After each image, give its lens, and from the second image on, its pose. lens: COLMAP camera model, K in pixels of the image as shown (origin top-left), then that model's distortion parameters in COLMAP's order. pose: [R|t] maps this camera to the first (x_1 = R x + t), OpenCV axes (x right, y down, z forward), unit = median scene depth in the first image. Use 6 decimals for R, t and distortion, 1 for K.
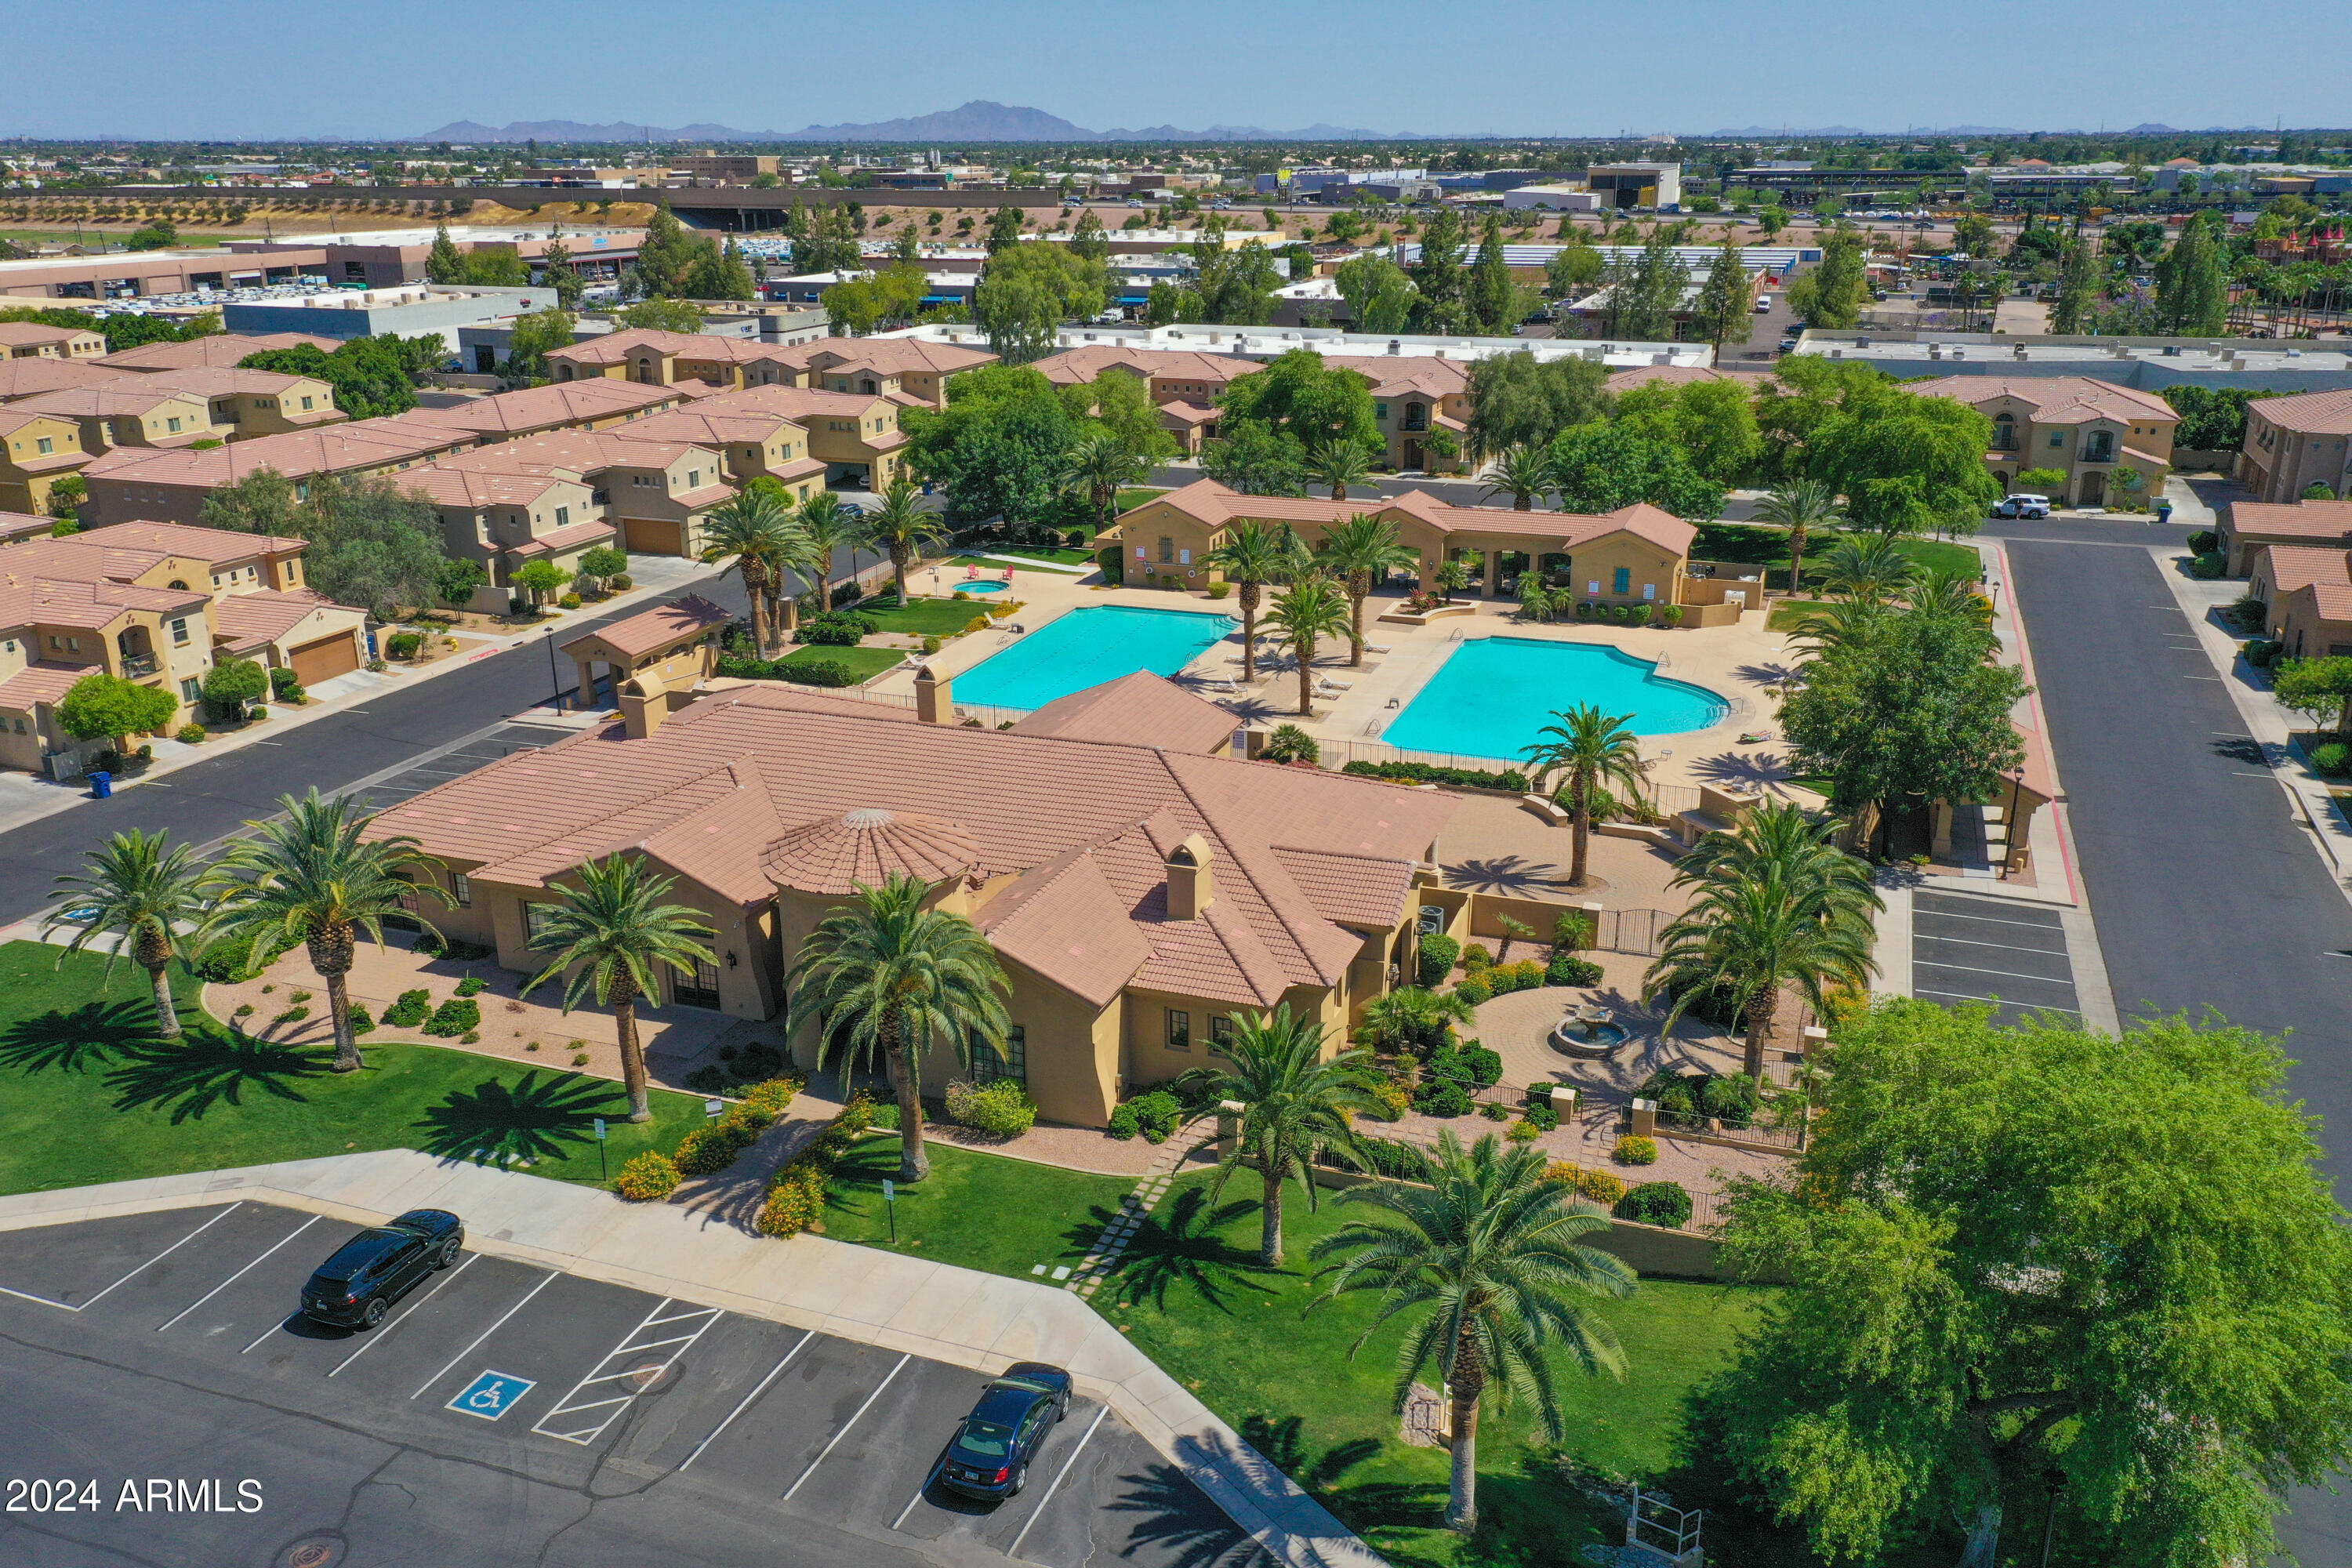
lens RADIAL K [[1869.1, 0, 1174.0], [0, 1869.1, 785.5], [0, 0, 1]] dist [0.017358, 0.002476]
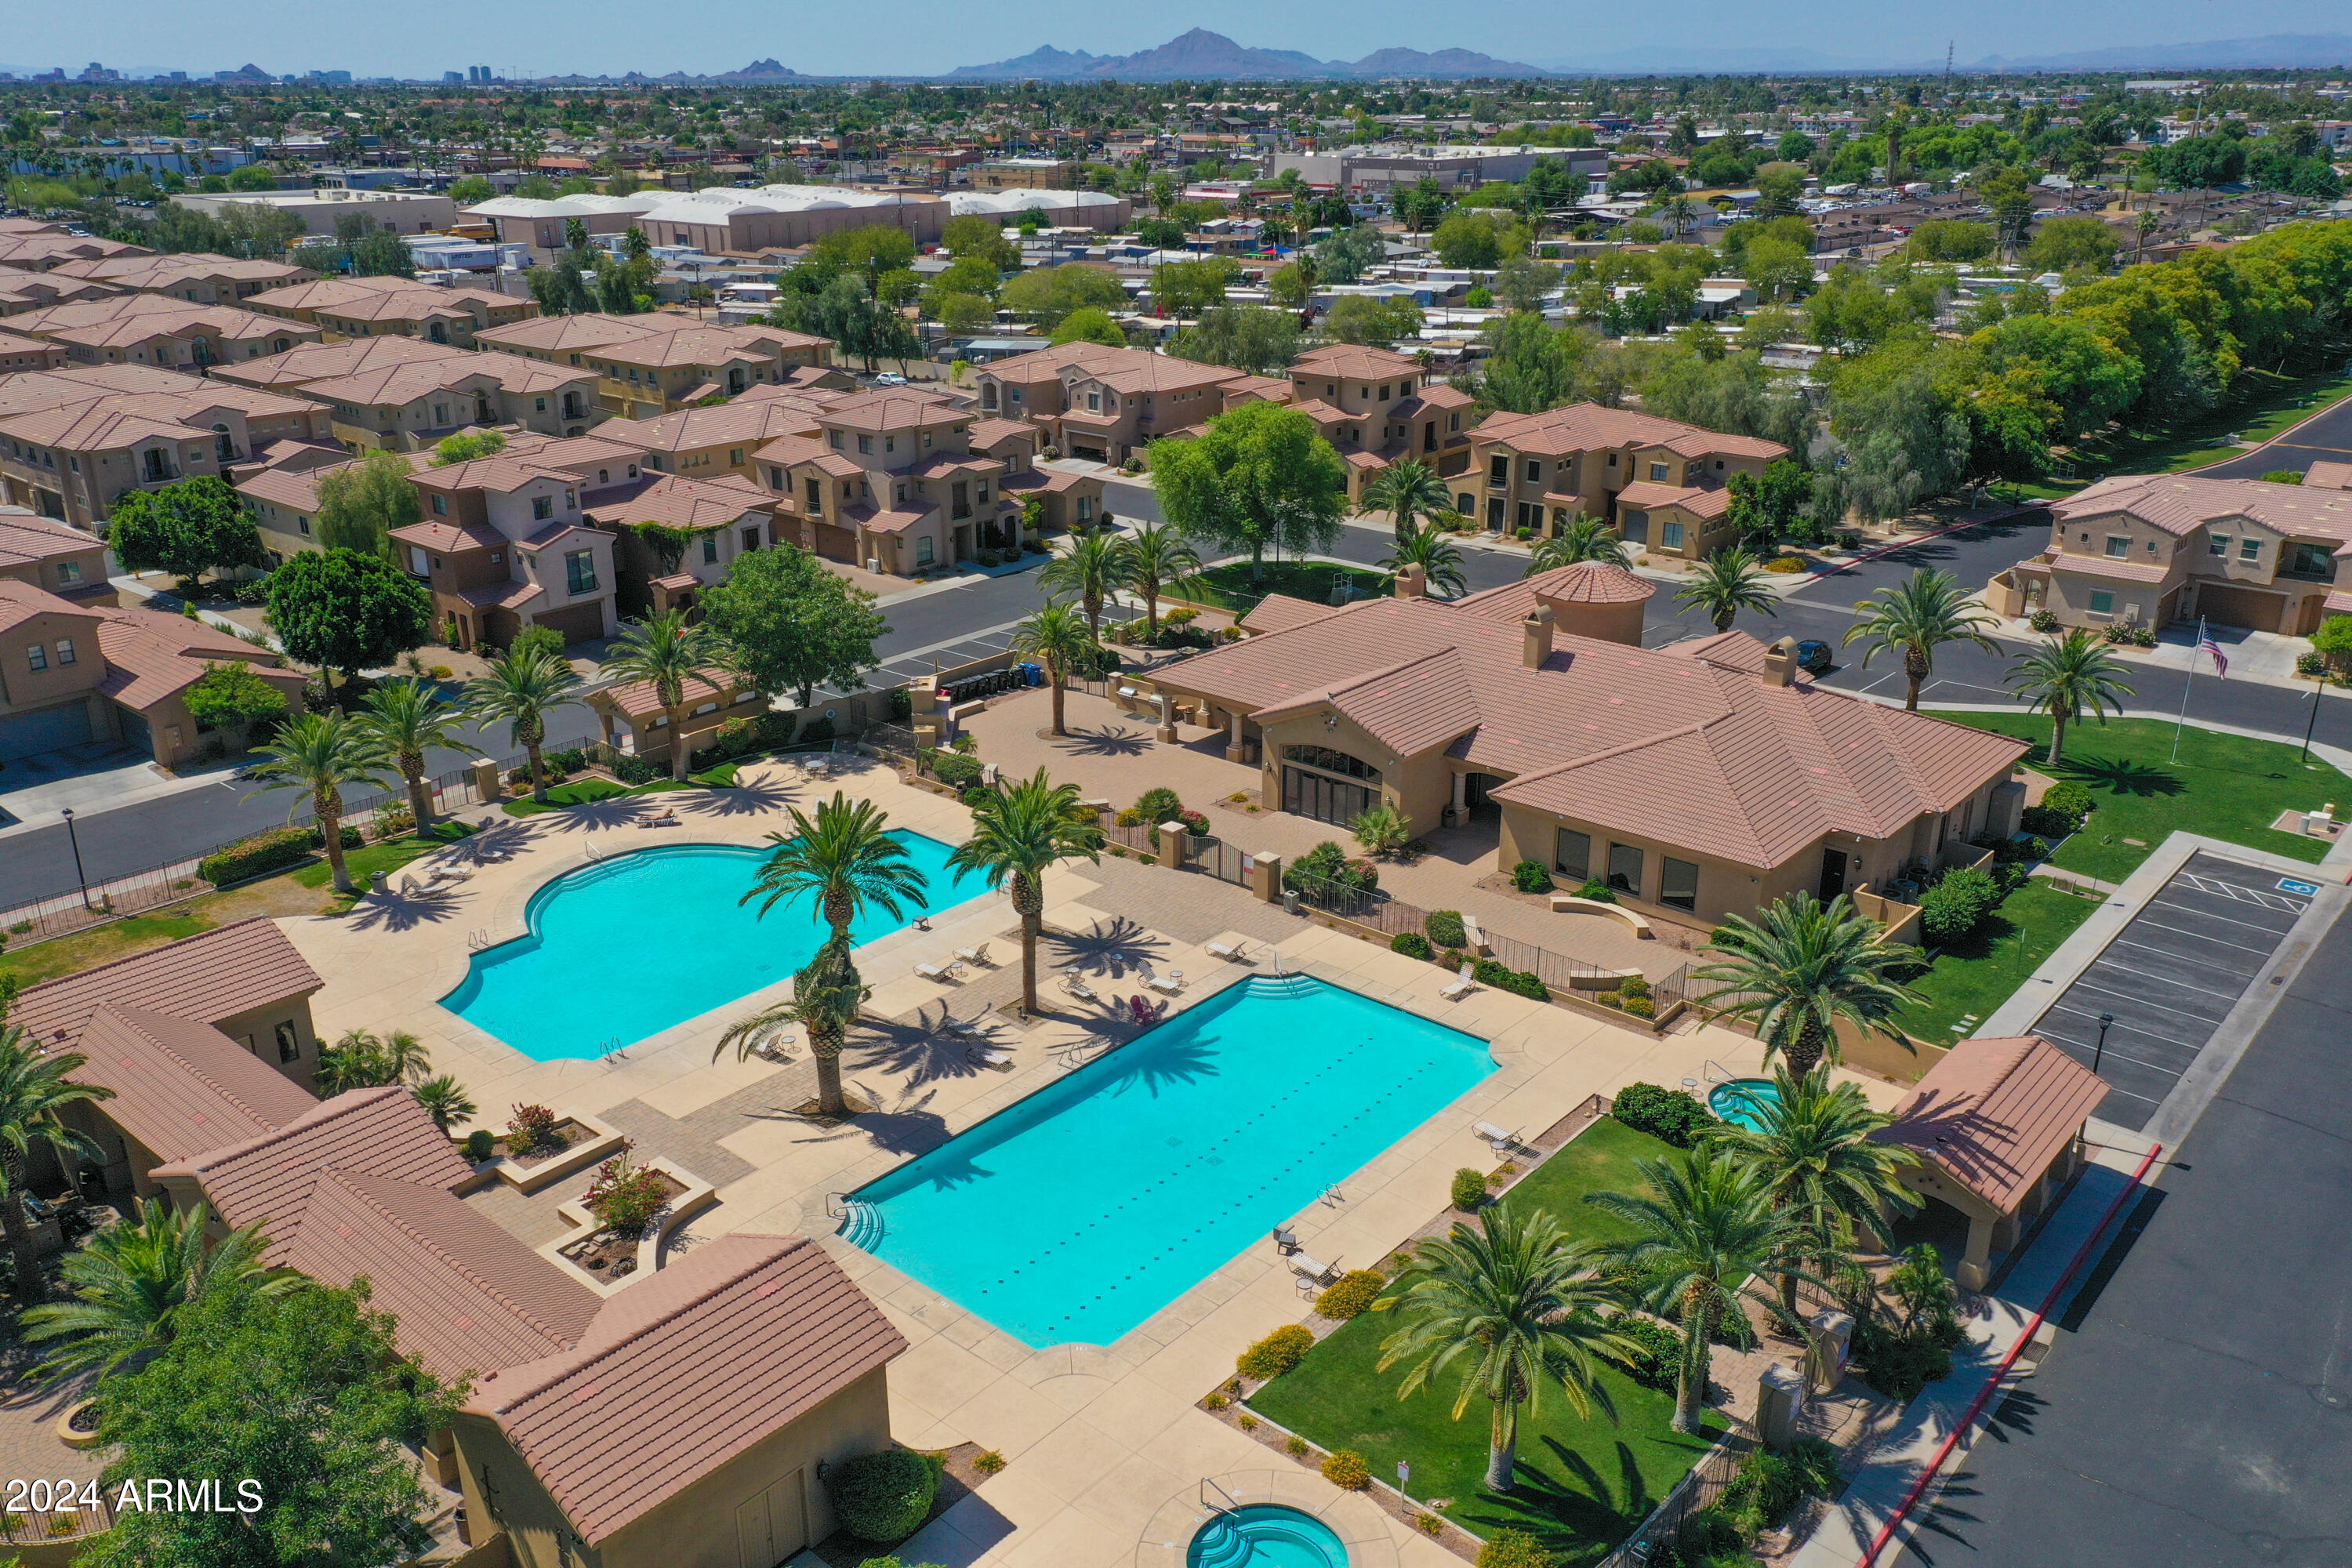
lens RADIAL K [[1869.1, 0, 1175.3], [0, 1869.1, 798.1], [0, 0, 1]] dist [0.017358, 0.002476]
pose [[-0.935994, -0.117539, 0.331812, -0.236310], [0.123613, 0.772830, 0.622458, -0.554160], [-0.329597, 0.623634, -0.708835, 1.462297]]
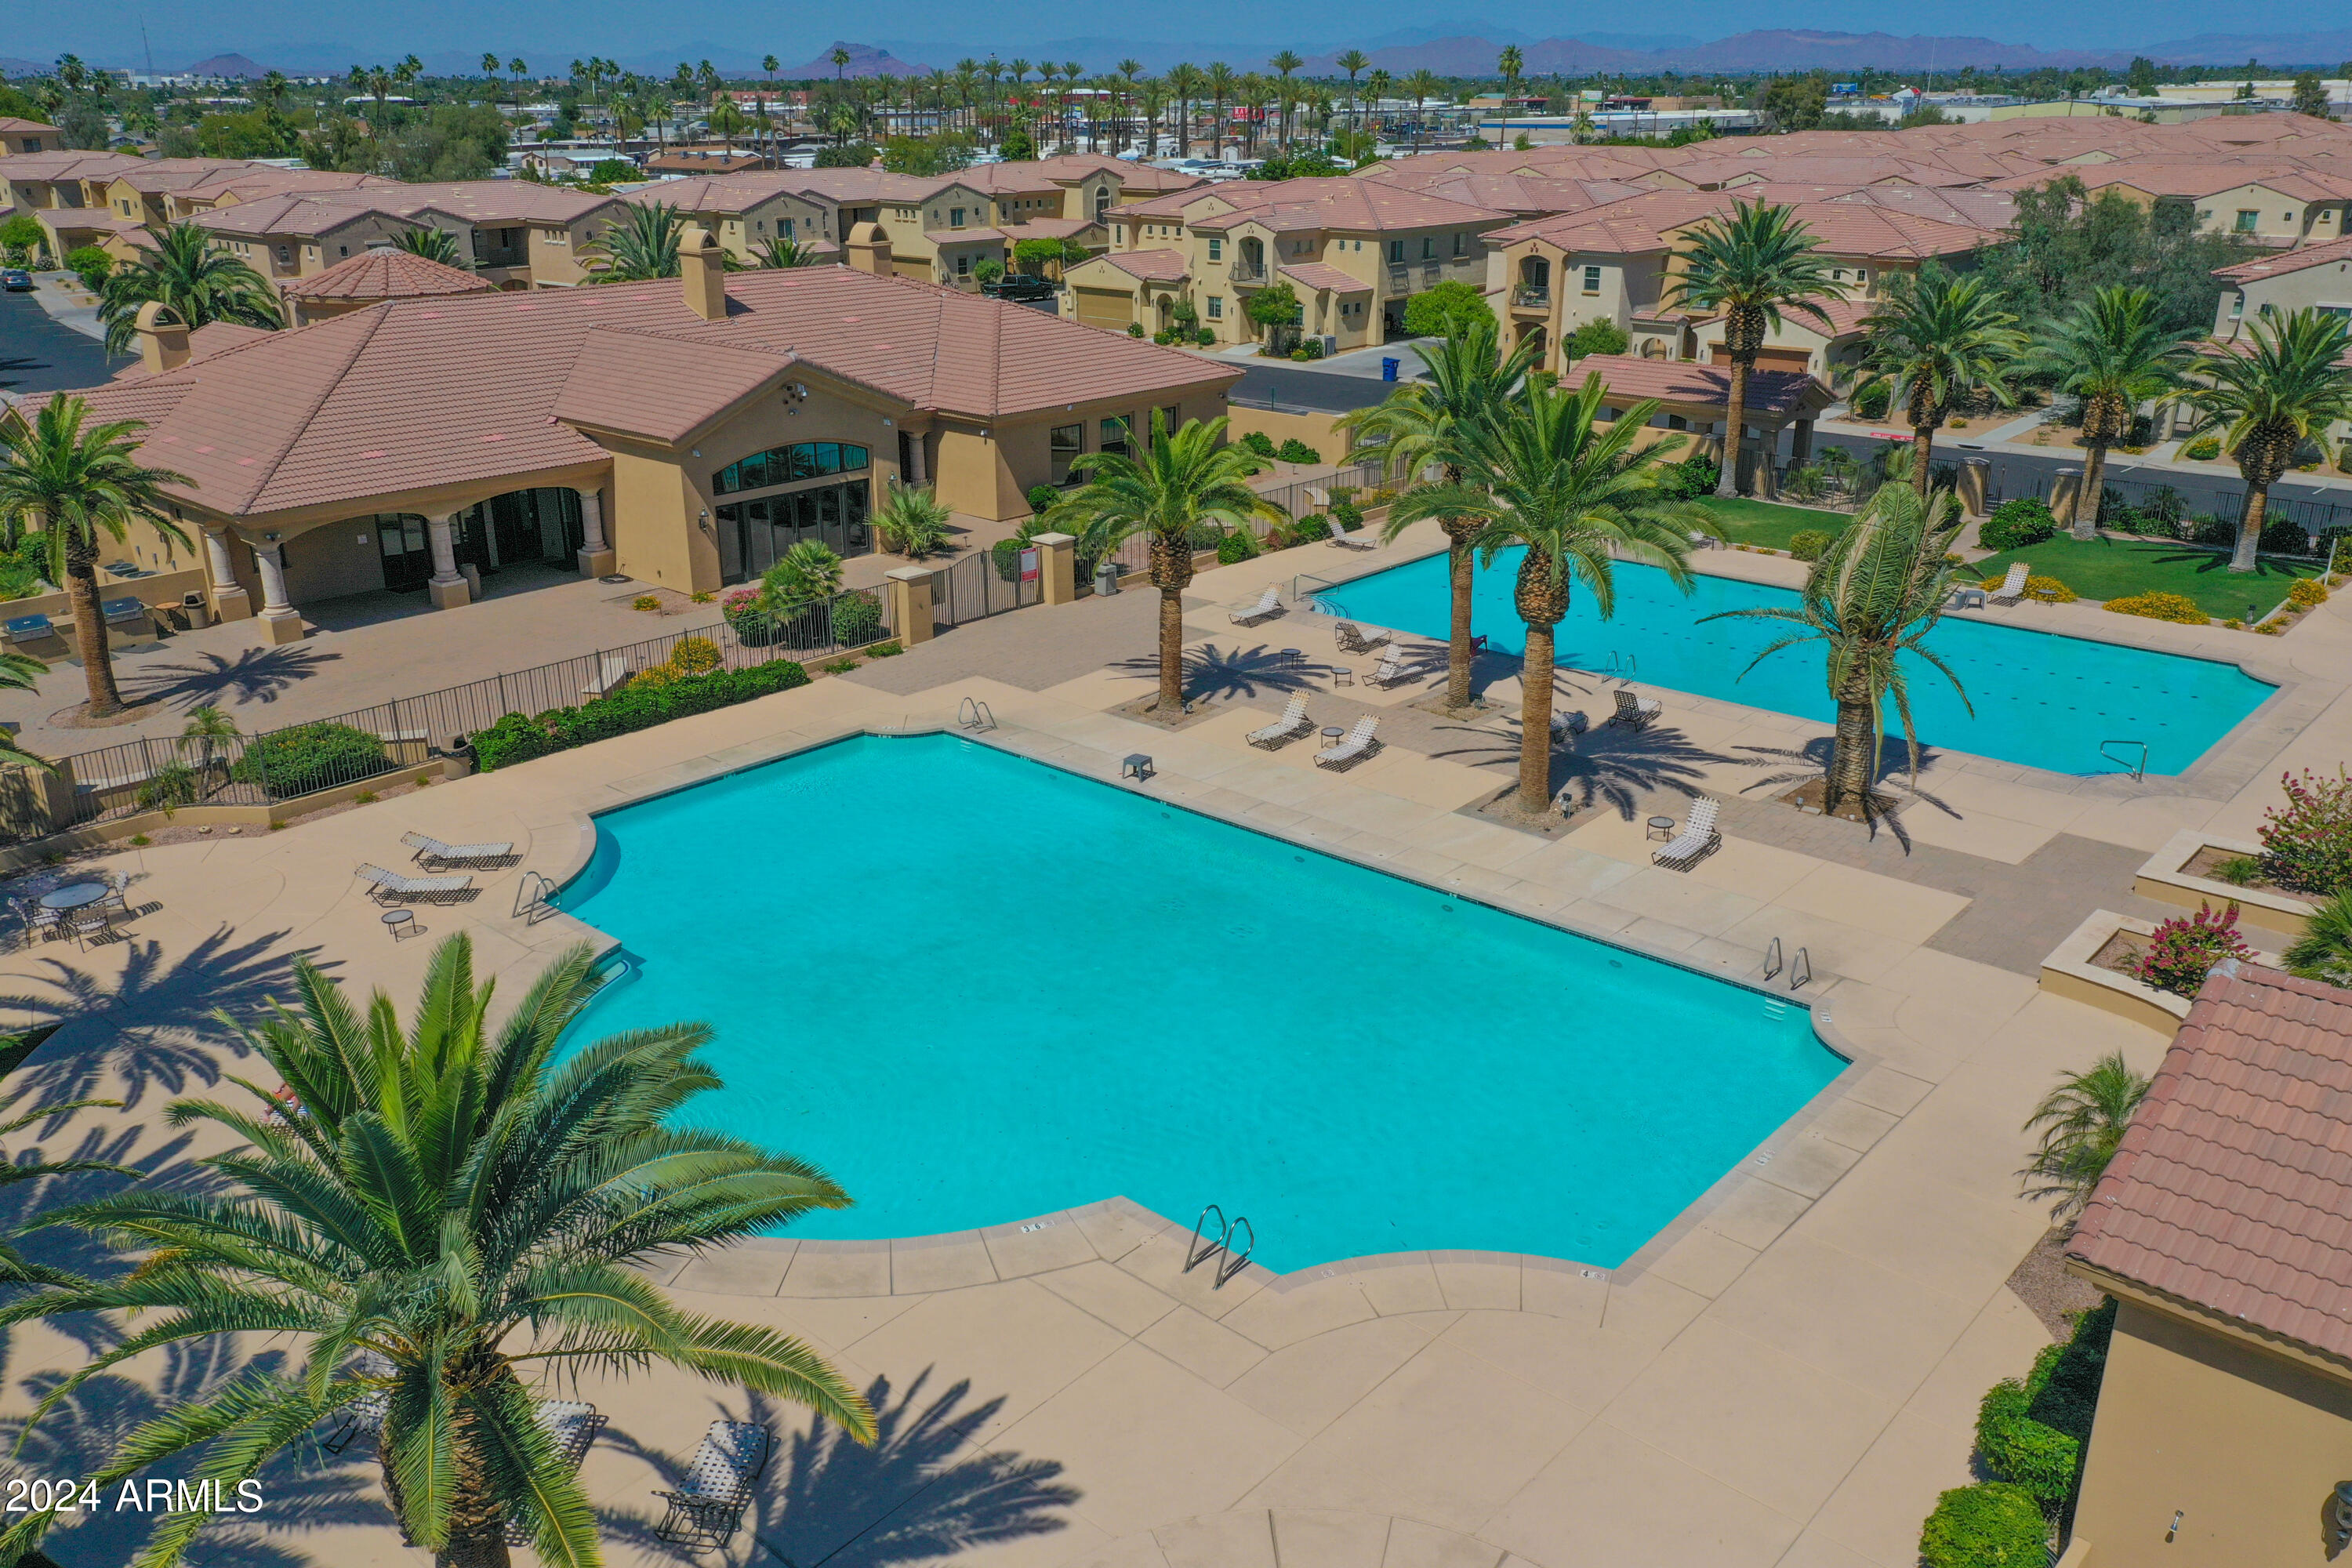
lens RADIAL K [[1869.1, 0, 1177.0], [0, 1869.1, 784.8], [0, 0, 1]] dist [0.017358, 0.002476]
pose [[-0.368451, 0.332383, -0.868197, 0.460721], [-0.296900, 0.842919, 0.448707, -0.222139], [0.880962, 0.423094, -0.211890, 1.072056]]
